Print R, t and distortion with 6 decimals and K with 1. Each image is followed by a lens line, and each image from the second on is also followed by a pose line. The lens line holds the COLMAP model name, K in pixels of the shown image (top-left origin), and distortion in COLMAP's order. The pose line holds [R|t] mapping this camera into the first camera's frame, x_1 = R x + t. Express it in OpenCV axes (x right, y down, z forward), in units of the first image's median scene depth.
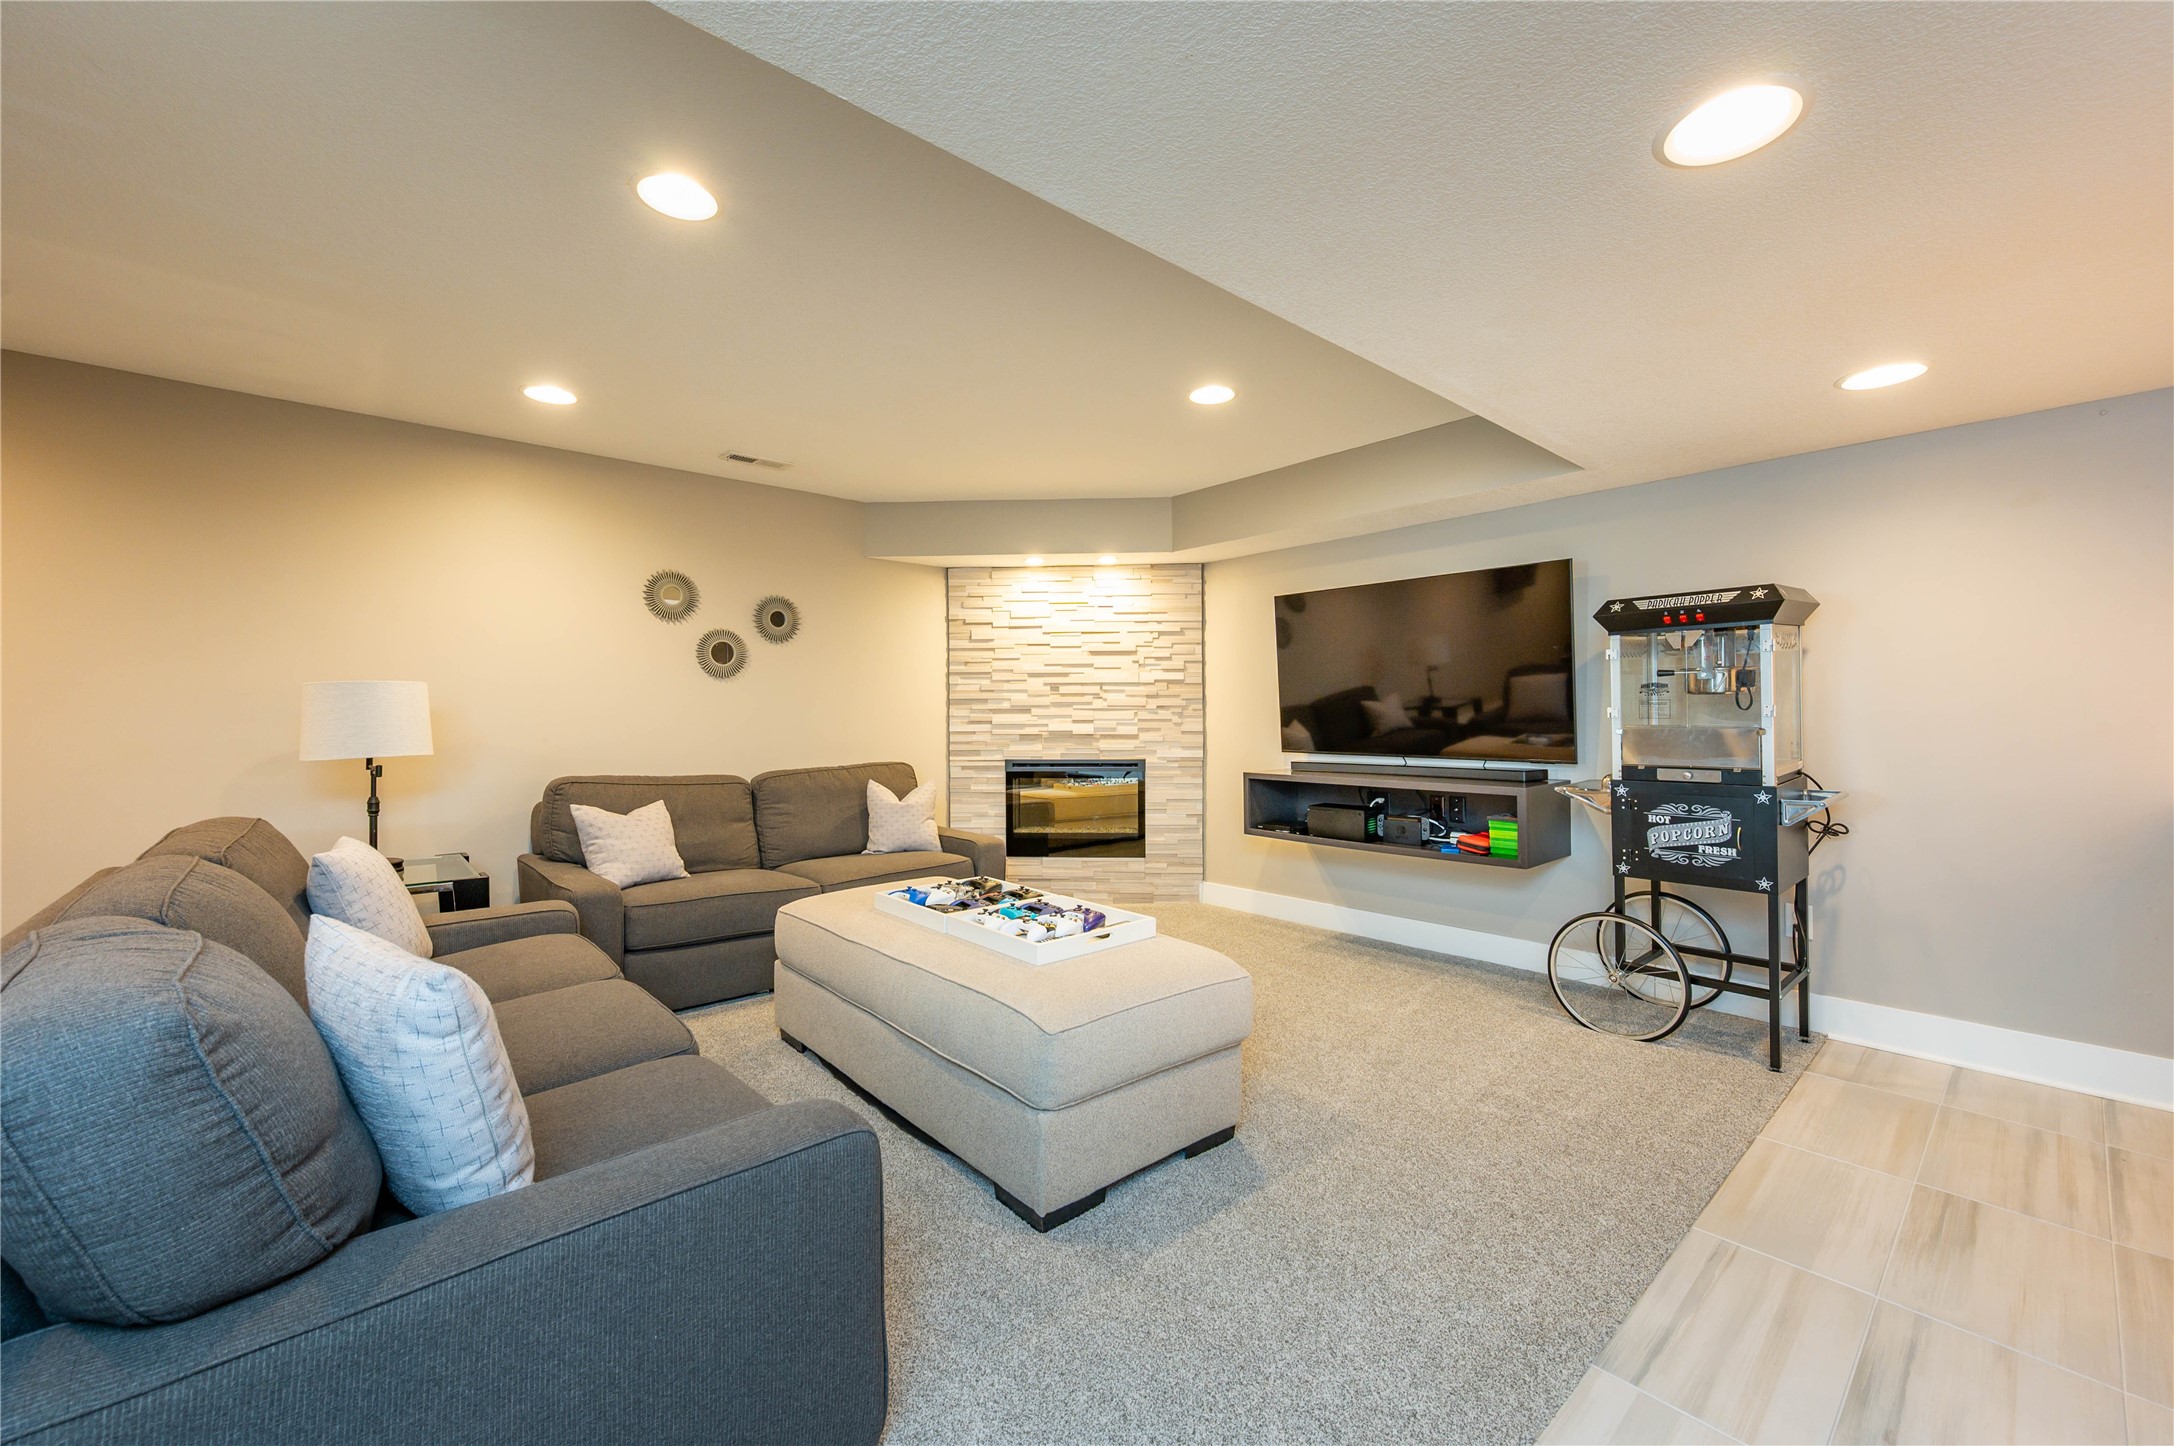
lens RADIAL K [[864.7, 0, 1095.9], [0, 864.7, 713.6], [0, 0, 1]] dist [0.000018, 0.000123]
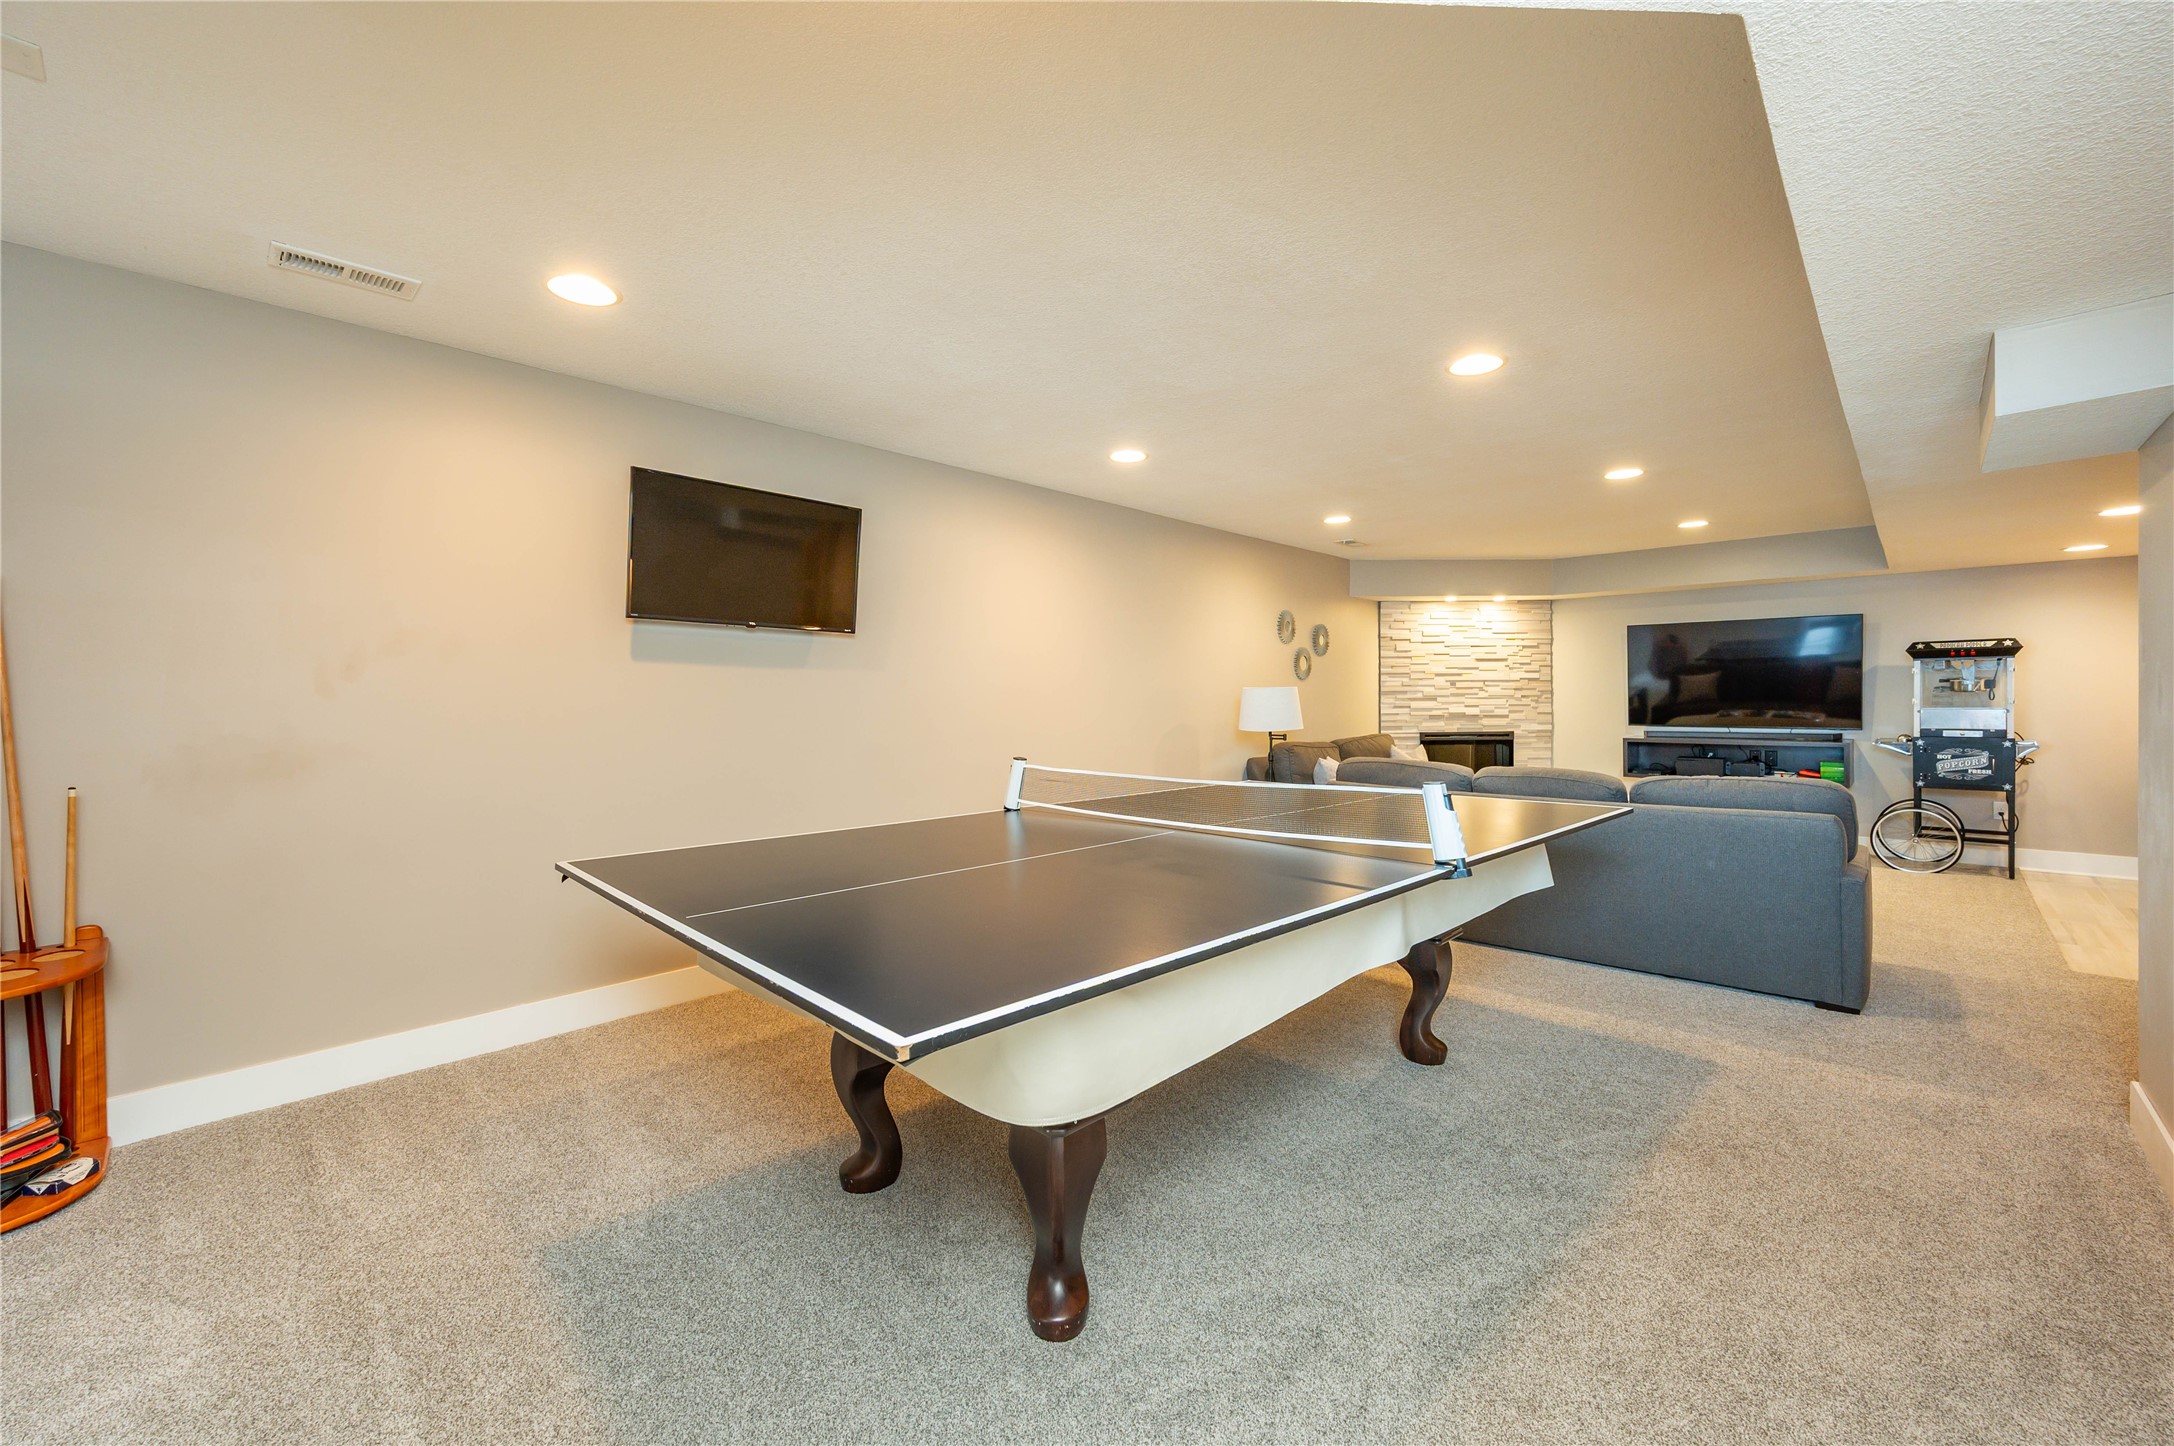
lens RADIAL K [[890.8, 0, 1075.1], [0, 890.8, 706.1], [0, 0, 1]] dist [0.000528, -0.000154]
pose [[0.996715, -0.003292, 0.080922, -0.820097], [0.002361, 0.999930, 0.011593, -0.010421], [-0.080954, -0.011364, 0.996653, -0.468200]]
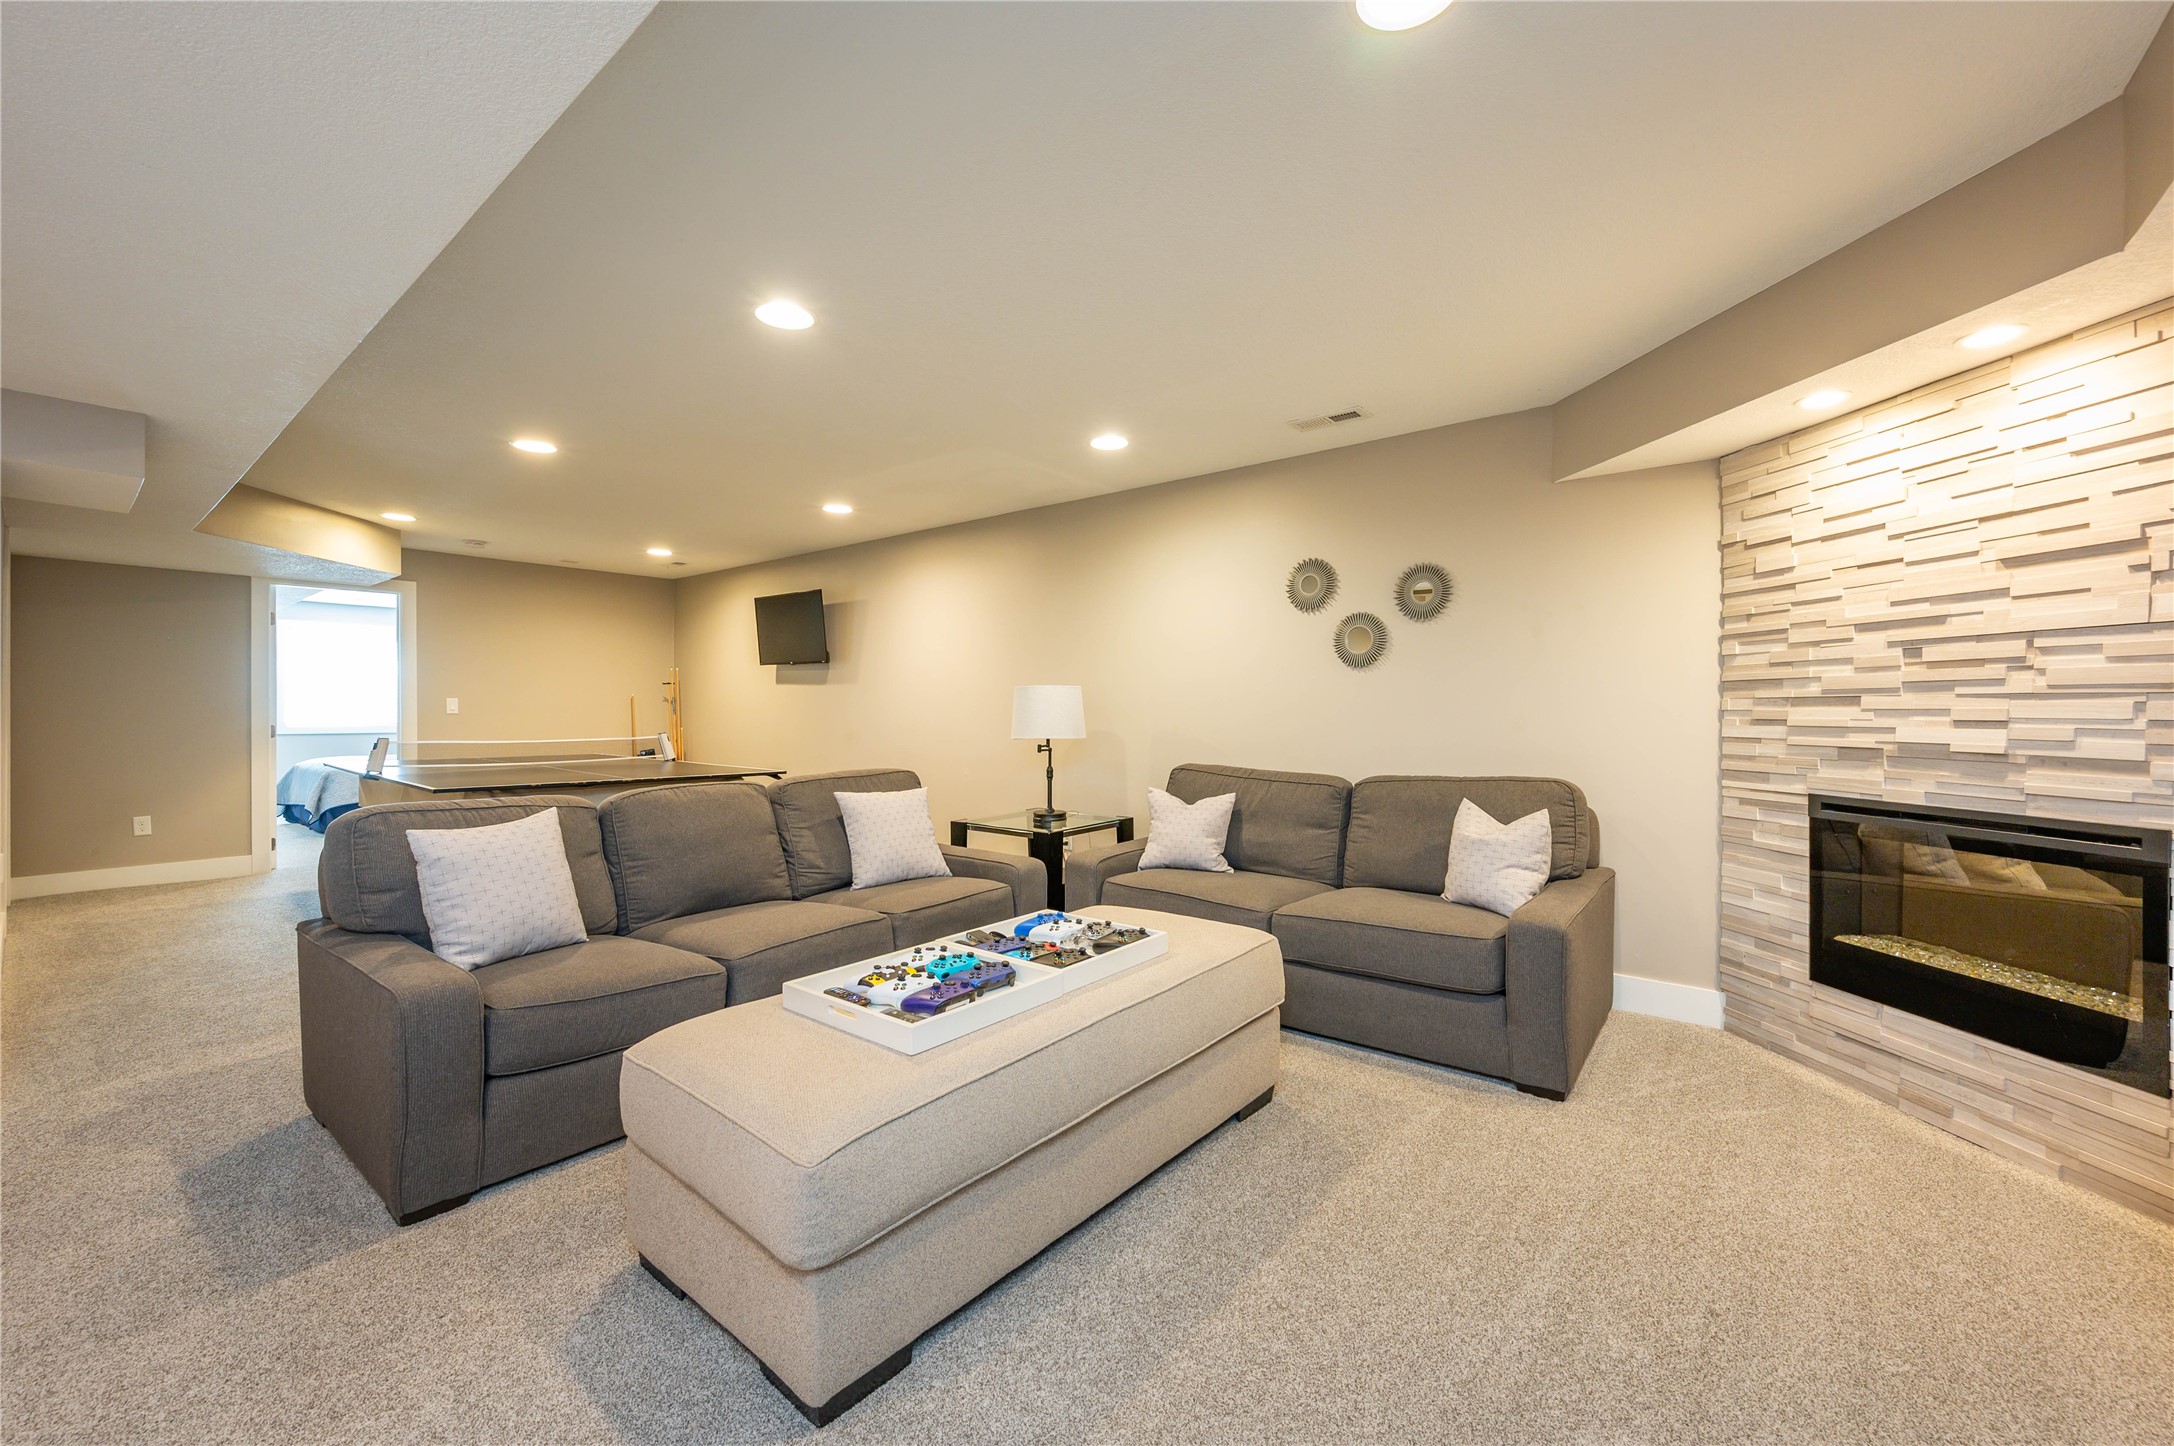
lens RADIAL K [[864.7, 0, 1095.9], [0, 864.7, 713.6], [0, 0, 1]] dist [0.000018, 0.000123]
pose [[0.172676, 0.006958, -0.984954, 0.338520], [0.003493, 0.999964, 0.007676, -0.000934], [0.984972, -0.004766, 0.172646, 0.489161]]
